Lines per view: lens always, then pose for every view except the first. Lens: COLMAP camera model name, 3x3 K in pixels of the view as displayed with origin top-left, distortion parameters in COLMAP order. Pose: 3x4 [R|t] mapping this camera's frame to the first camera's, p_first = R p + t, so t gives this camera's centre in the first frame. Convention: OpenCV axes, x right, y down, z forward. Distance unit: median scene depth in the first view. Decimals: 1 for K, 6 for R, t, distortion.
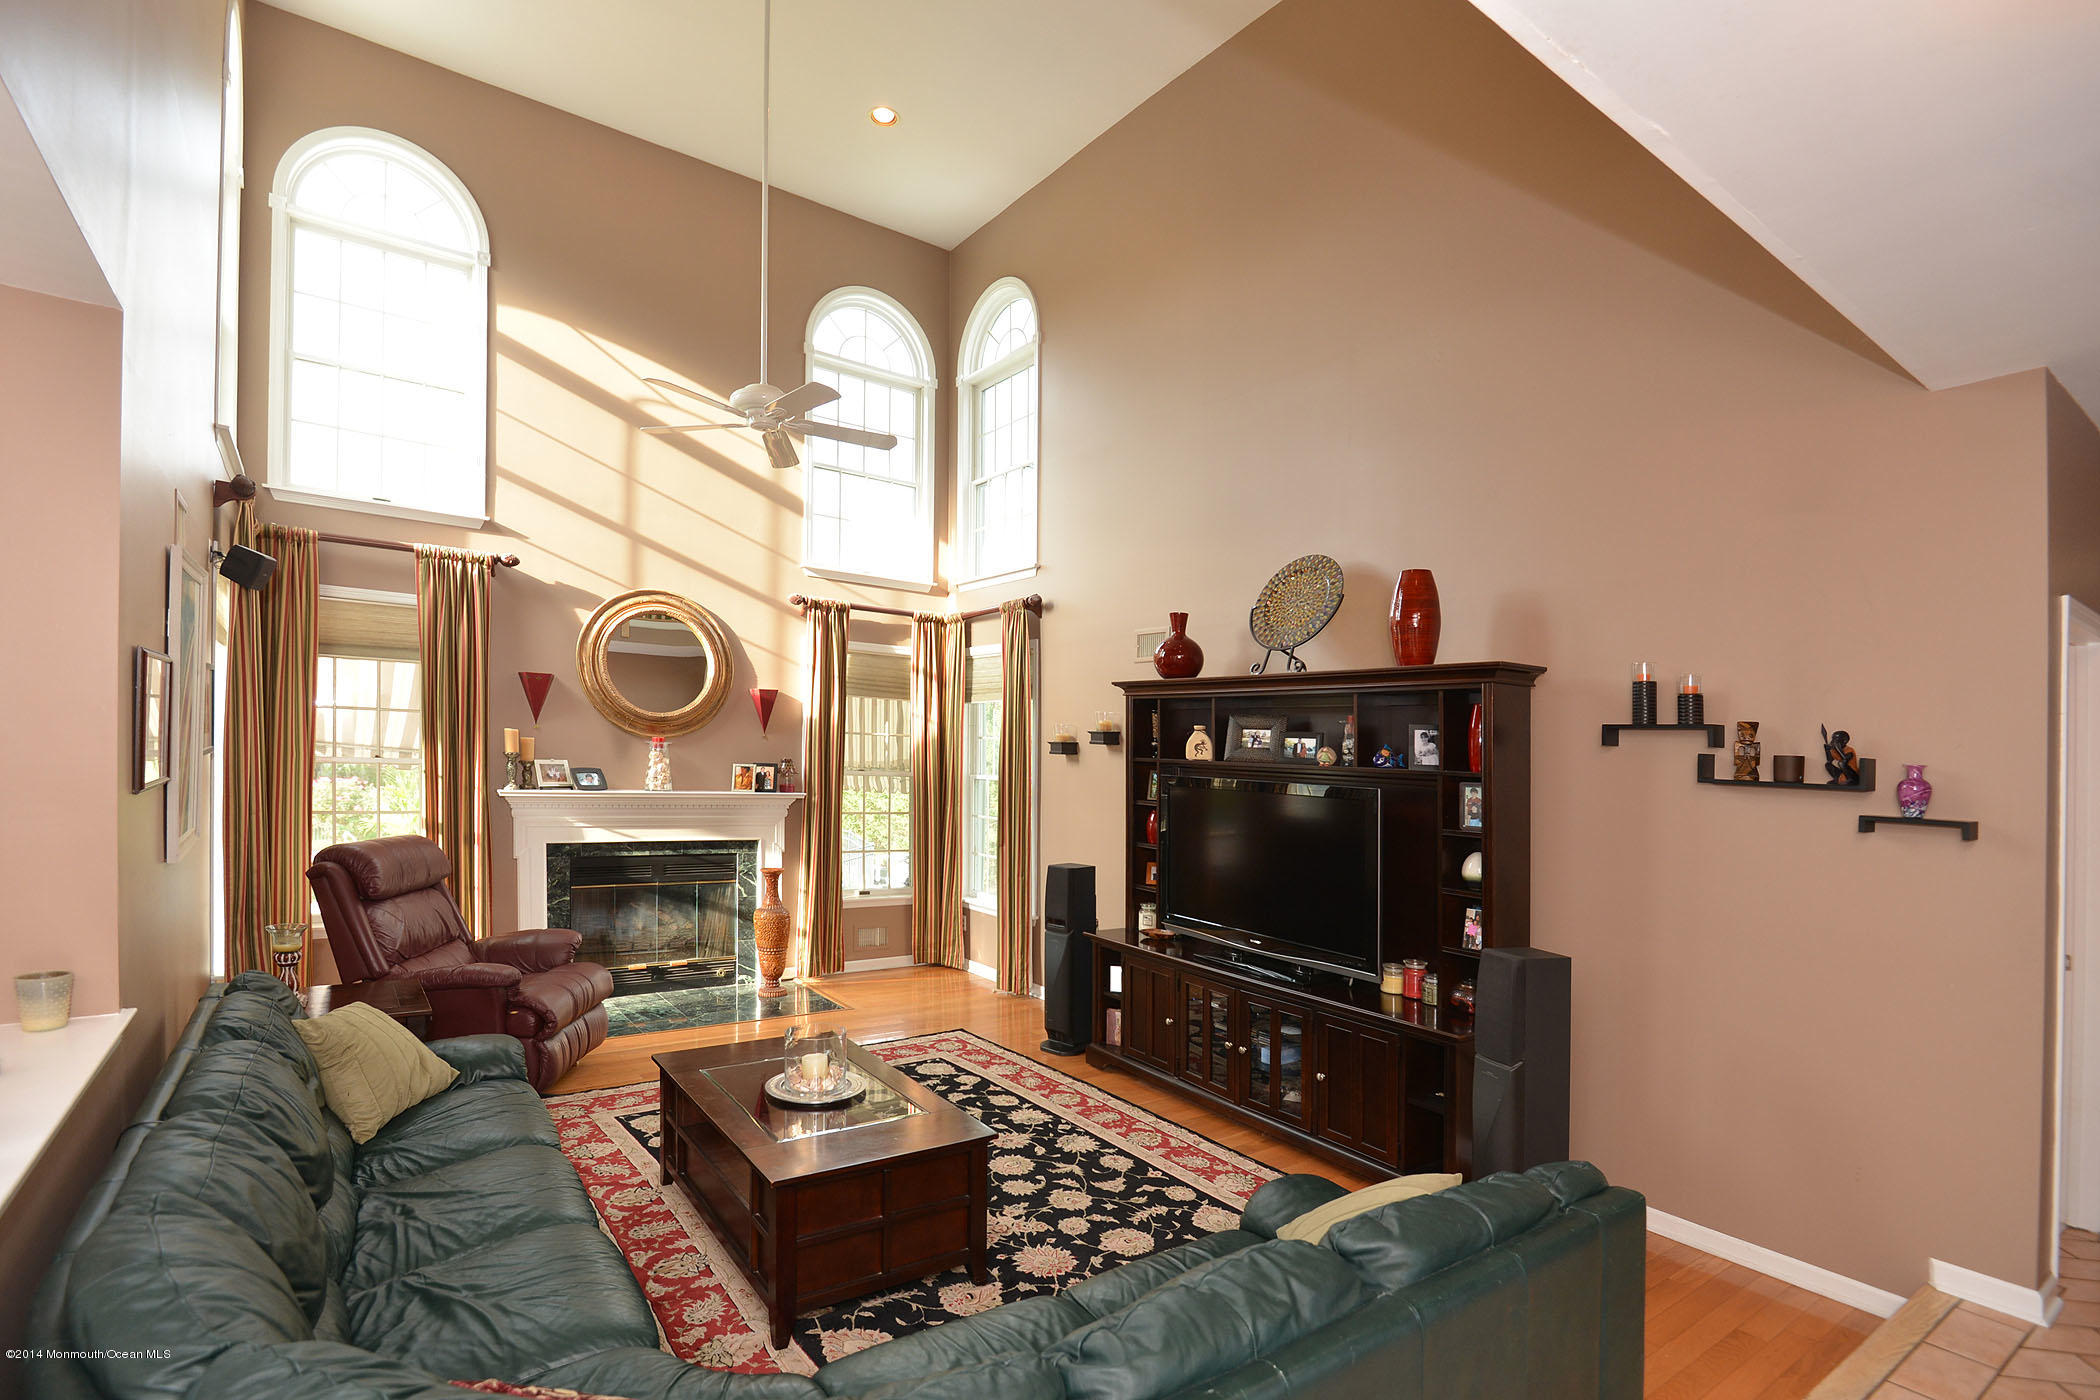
lens RADIAL K [[956.3, 0, 988.3], [0, 956.3, 735.5], [0, 0, 1]] dist [-0.007443, -0.005241]
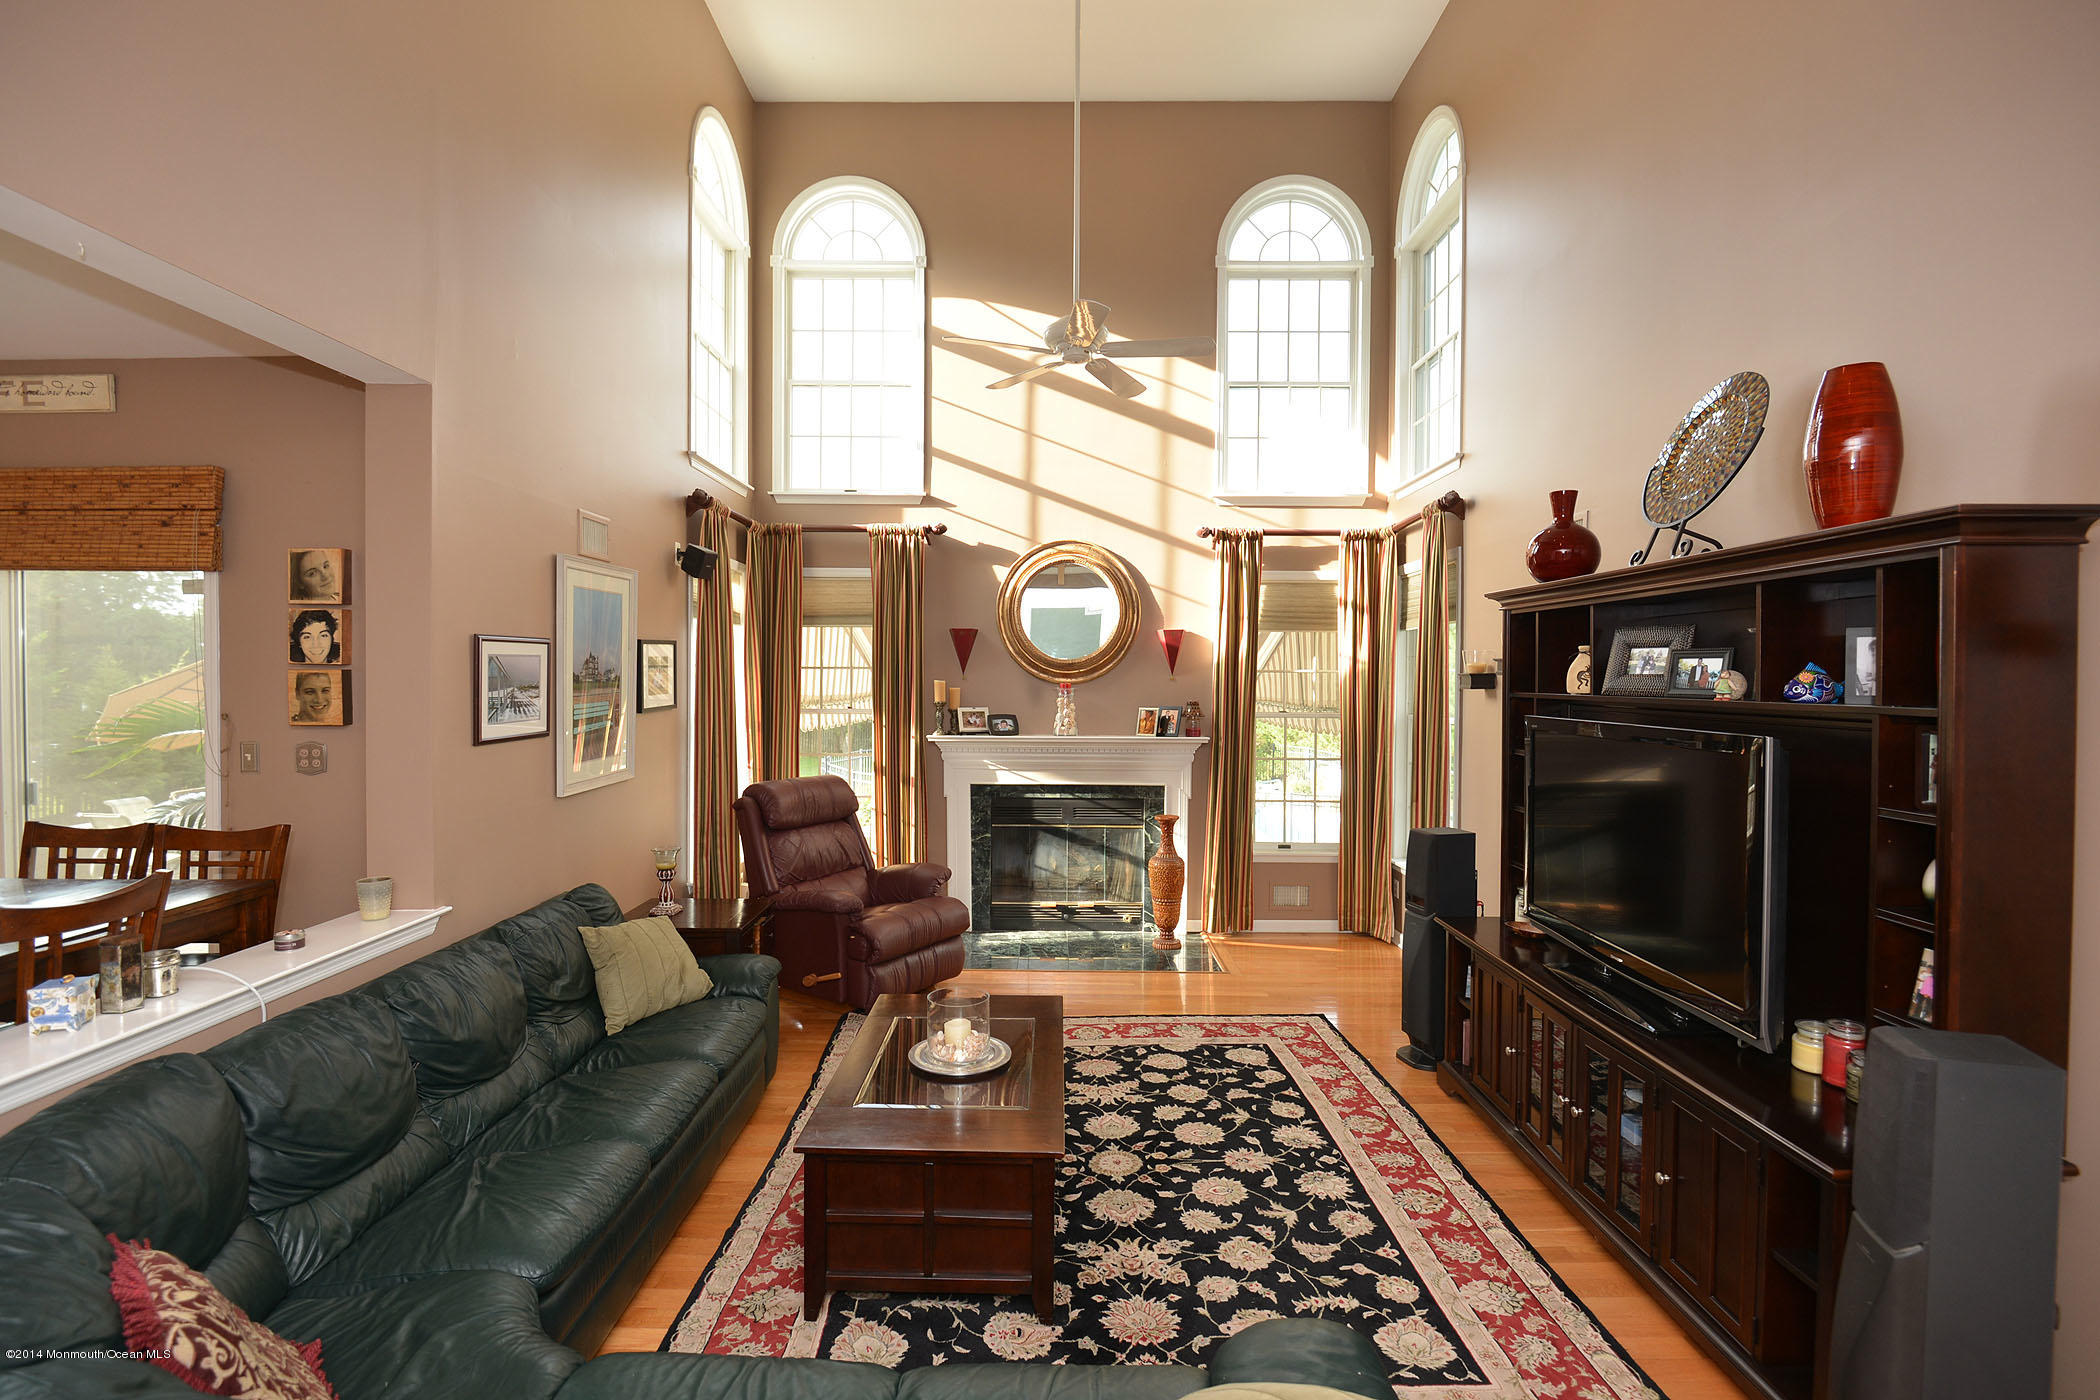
lens RADIAL K [[956.3, 0, 1047.6], [0, 956.3, 694.4], [0, 0, 1]] dist [-0.007443, -0.005241]
pose [[0.829637, -0.026744, -0.557662, 0.267953], [0.038475, 0.999216, 0.009320, 0.004421], [0.556976, -0.029188, 0.830016, 0.173946]]
